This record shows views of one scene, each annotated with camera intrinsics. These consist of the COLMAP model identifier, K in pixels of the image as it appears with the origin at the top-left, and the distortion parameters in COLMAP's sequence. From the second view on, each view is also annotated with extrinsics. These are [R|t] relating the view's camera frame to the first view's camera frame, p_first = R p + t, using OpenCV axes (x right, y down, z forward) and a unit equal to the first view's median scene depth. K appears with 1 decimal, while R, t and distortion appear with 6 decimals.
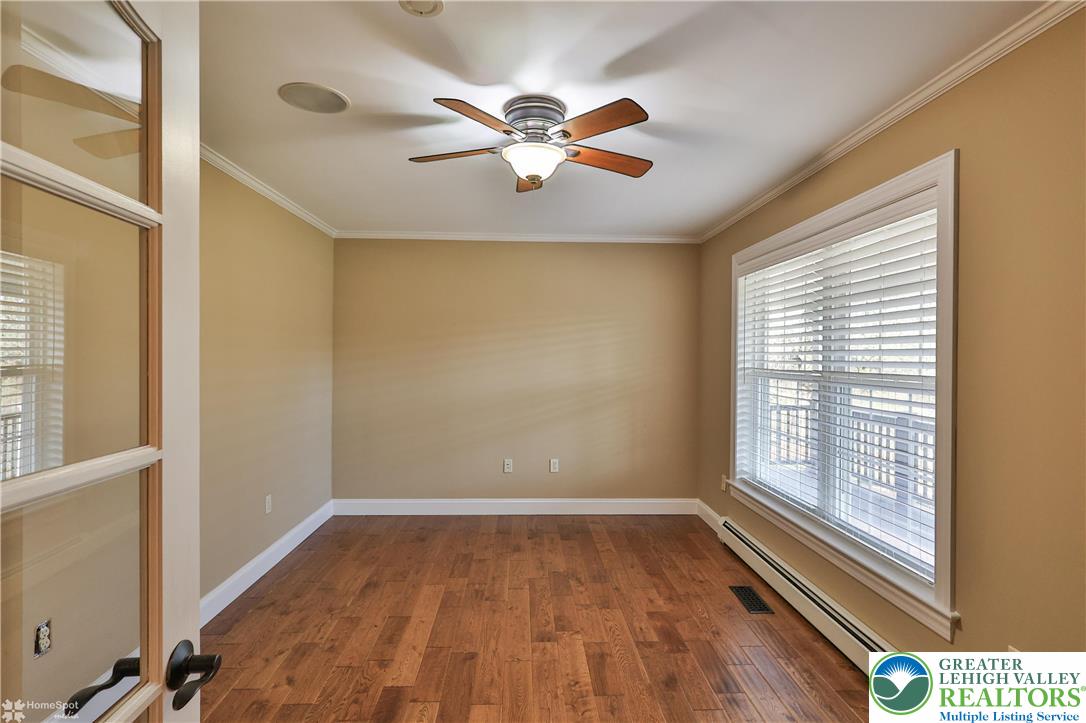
lens RADIAL K [[561.1, 0, 541.1], [0, 561.1, 339.3], [0, 0, 1]] dist [0.001890, 0.000208]
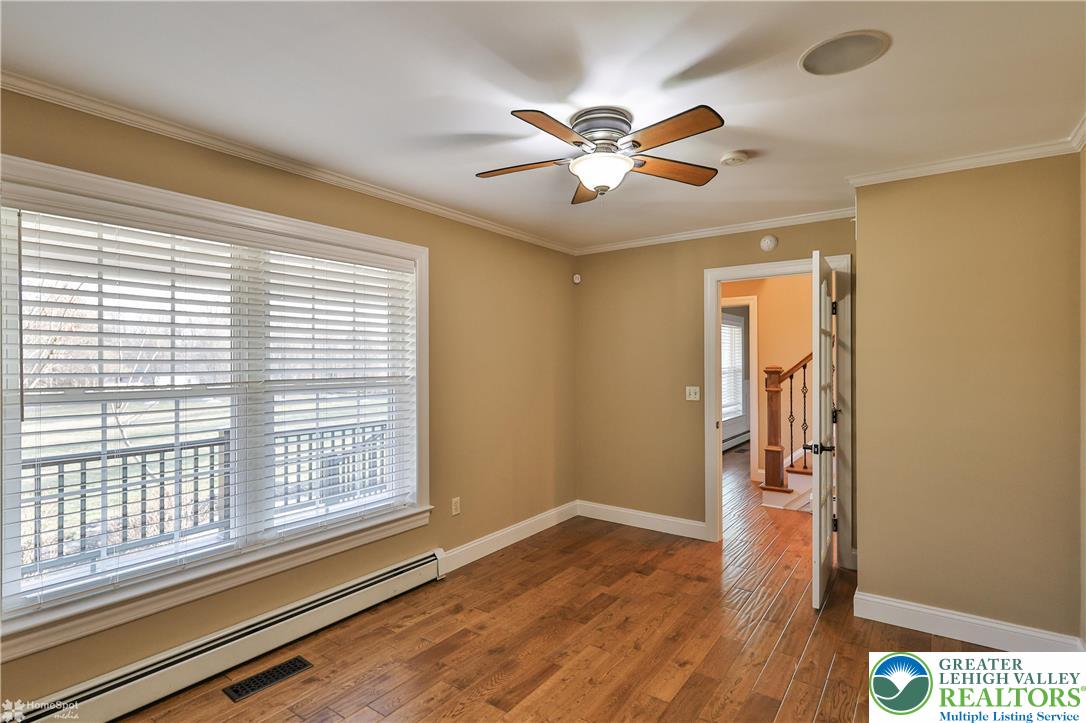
lens RADIAL K [[561.1, 0, 541.1], [0, 561.1, 339.3], [0, 0, 1]] dist [0.001890, 0.000208]
pose [[-0.809077, 0.019785, 0.587369, -0.473733], [-0.016796, 0.998247, -0.056760, 0.040242], [-0.587462, -0.055789, -0.807326, 1.717993]]
